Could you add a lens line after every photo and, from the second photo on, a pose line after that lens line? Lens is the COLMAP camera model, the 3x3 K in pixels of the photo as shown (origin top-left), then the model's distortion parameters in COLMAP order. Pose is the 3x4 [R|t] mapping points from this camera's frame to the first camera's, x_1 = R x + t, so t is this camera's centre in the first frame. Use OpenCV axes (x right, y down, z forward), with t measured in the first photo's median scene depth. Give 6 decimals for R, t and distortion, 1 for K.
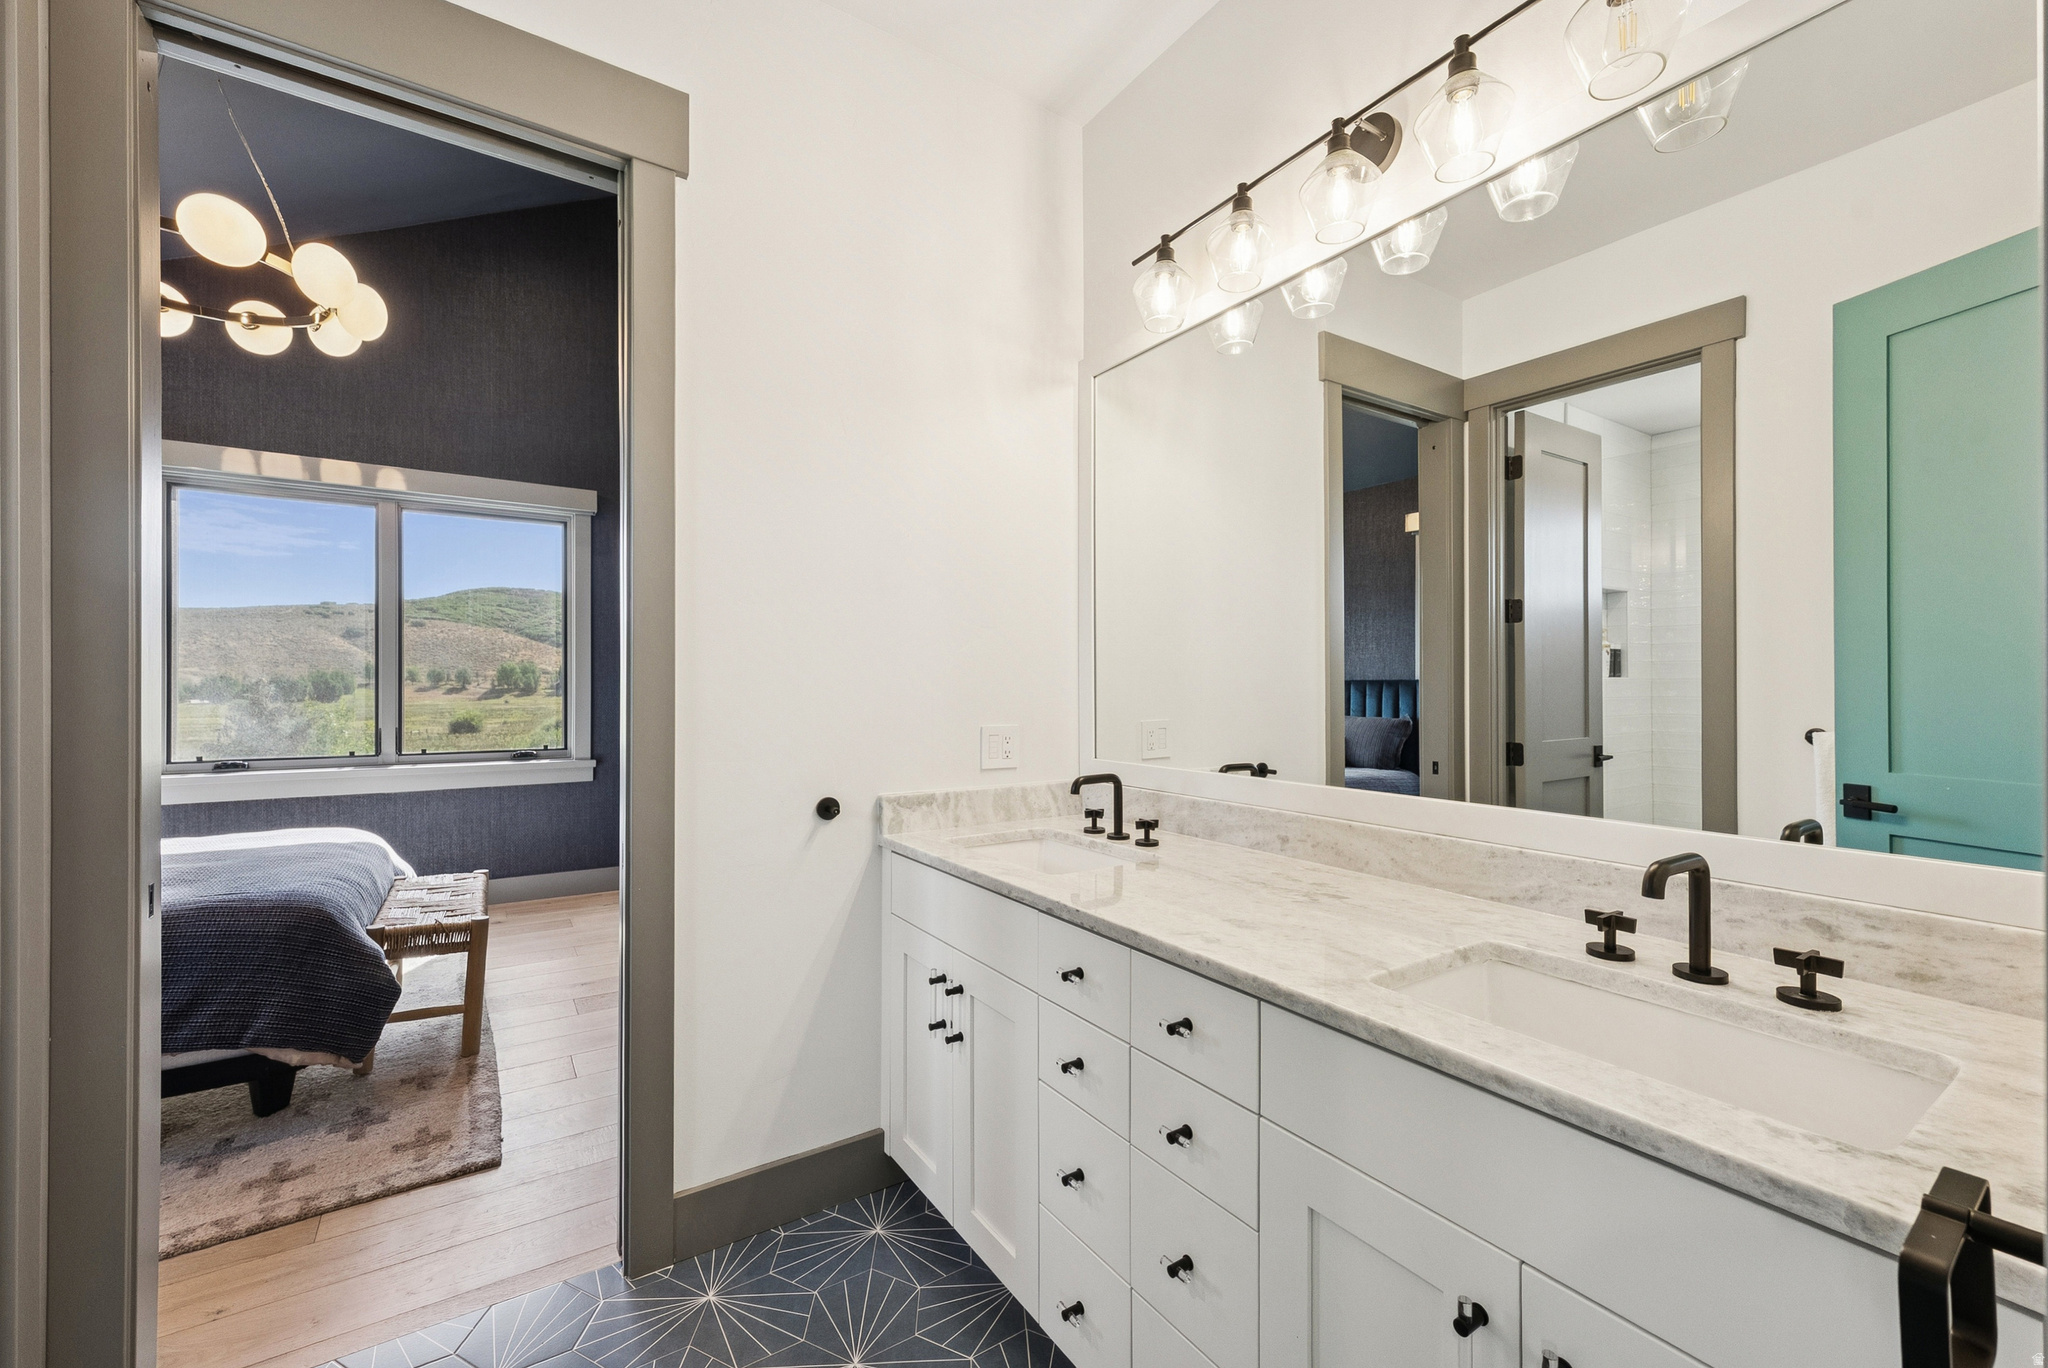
lens RADIAL K [[820.6, 0, 1046.5], [0, 820.6, 691.2], [0, 0, 1]] dist [0.001591, 0.000966]
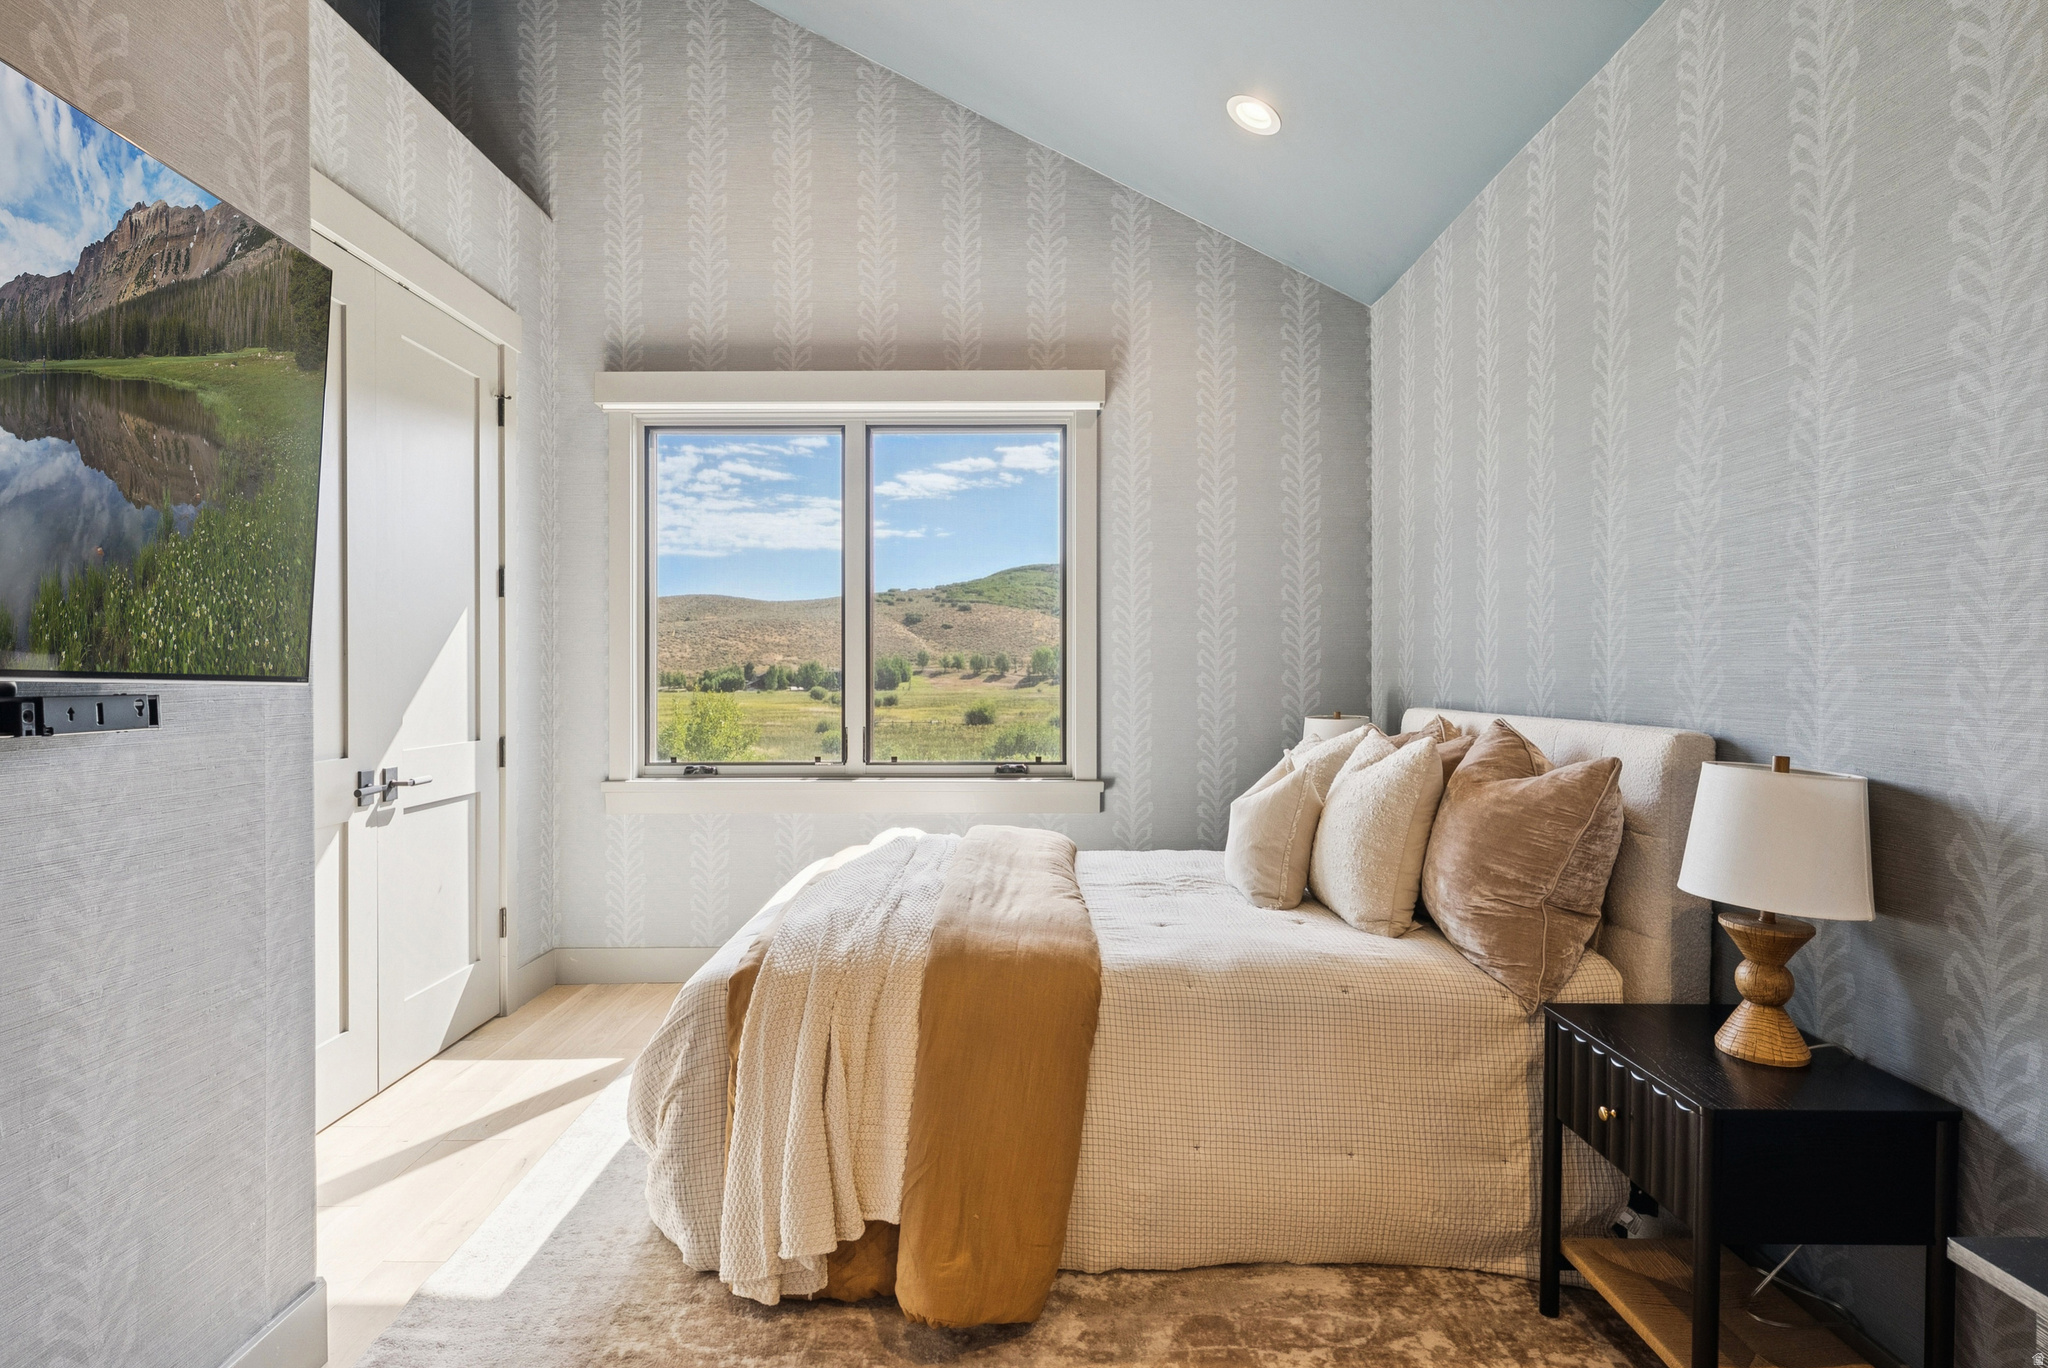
lens RADIAL K [[1073.6, 0, 1024.9], [0, 1073.6, 676.9], [0, 0, 1]] dist [-0.001918, -0.002105]
pose [[0.823914, 0.000144, -0.566715, -0.124258], [-0.001457, 0.999997, -0.001864, 0.001678], [0.566713, 0.002361, 0.823912, 0.282017]]
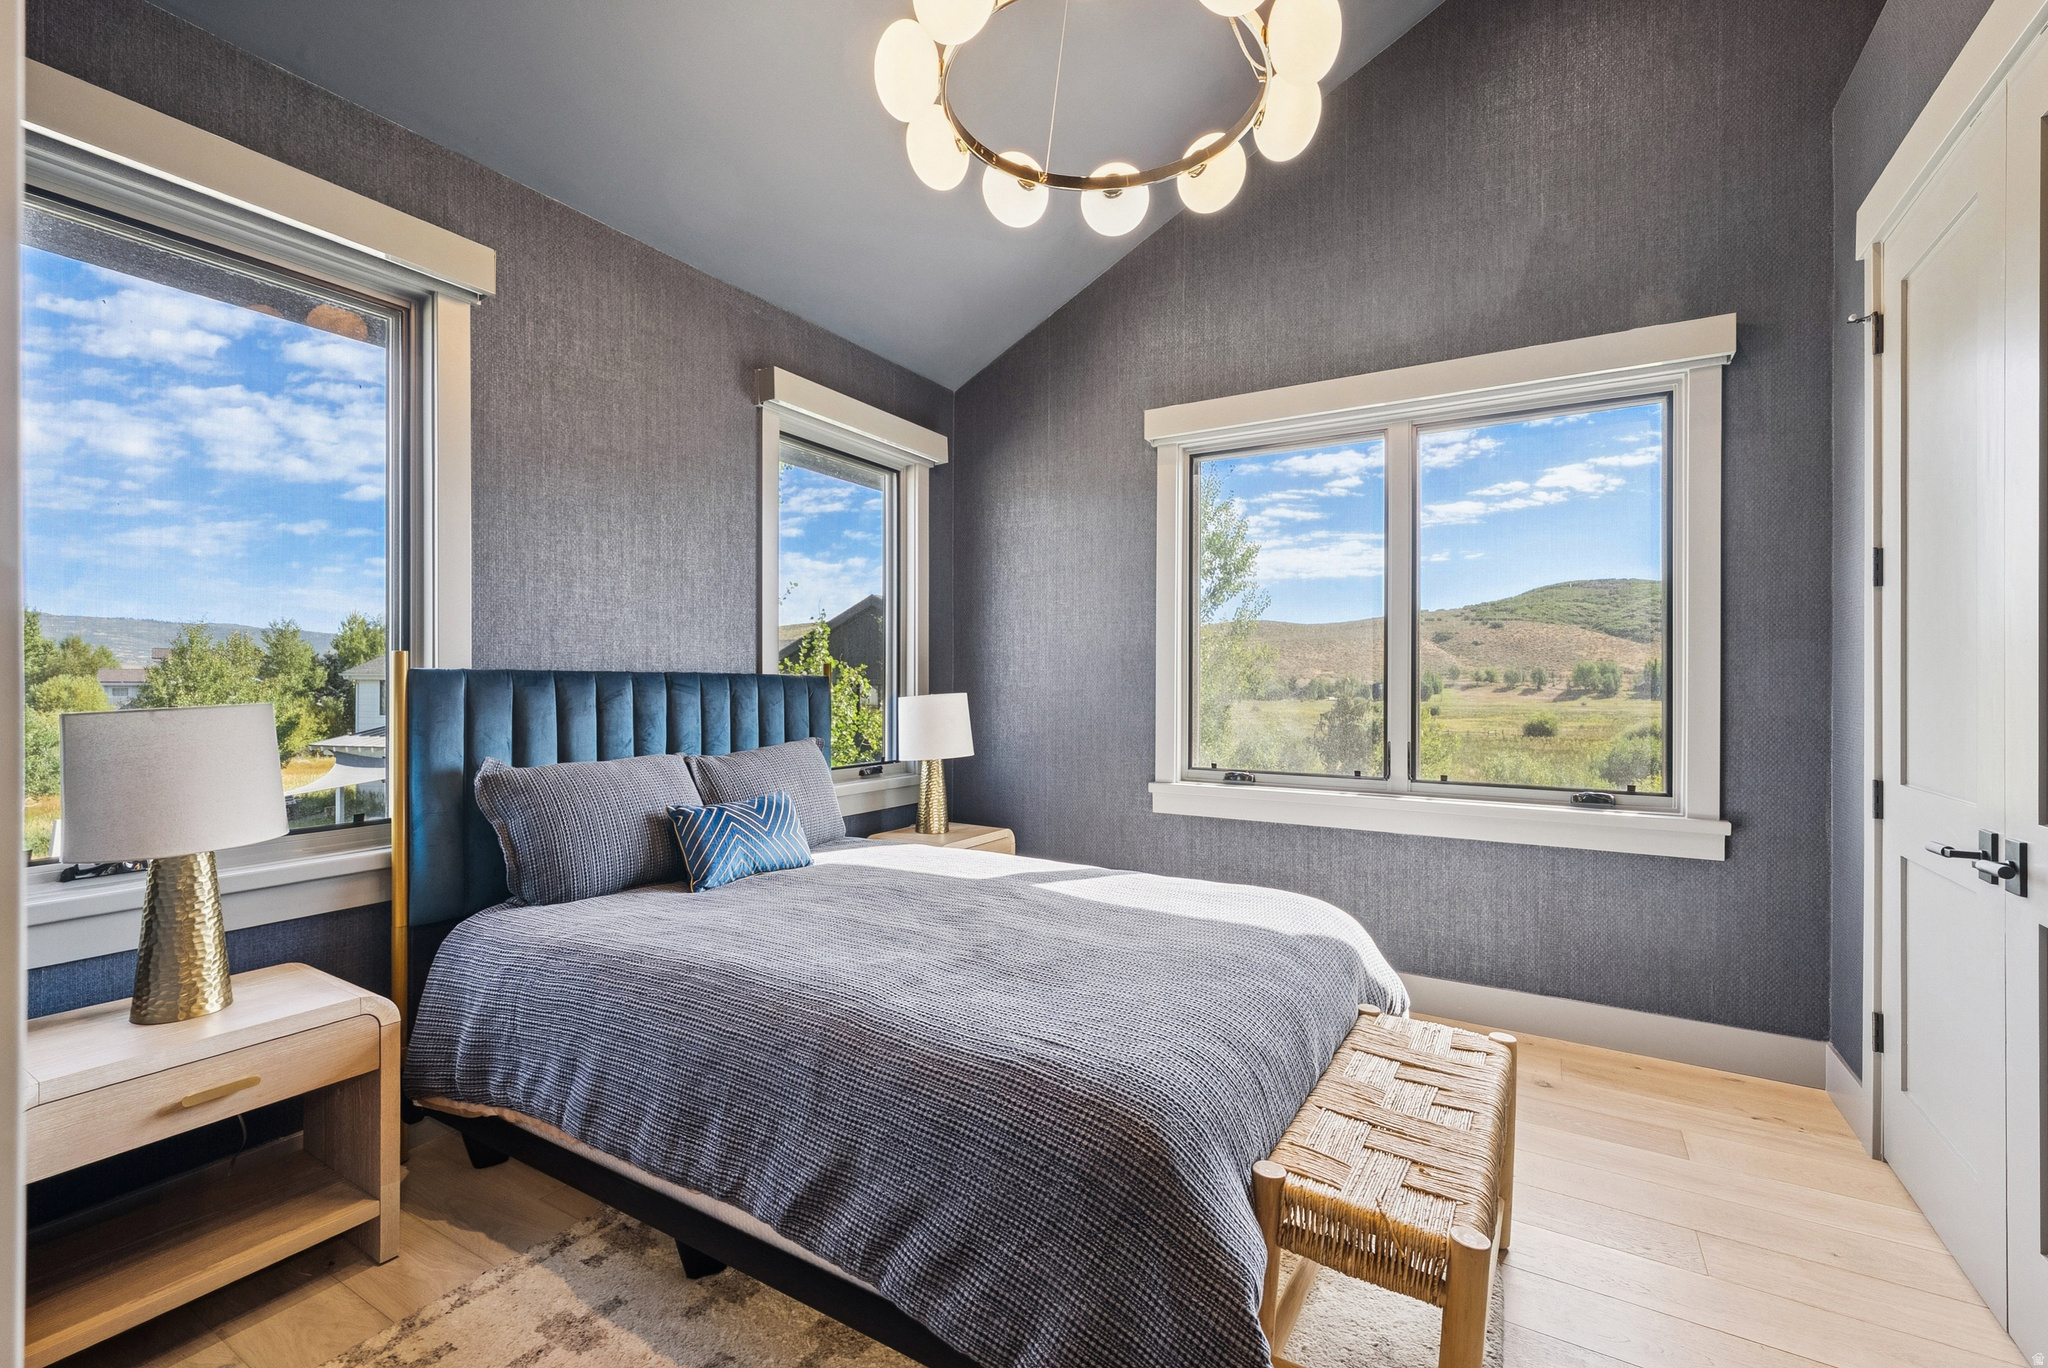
lens RADIAL K [[884.4, 0, 1011.2], [0, 884.4, 682.3], [0, 0, 1]] dist [0.001935, -0.000333]
pose [[0.402921, -0.001733, -0.915233, -0.233613], [-0.009281, 0.999939, -0.005979, 0.002030], [0.915188, 0.010904, 0.402880, 0.377948]]
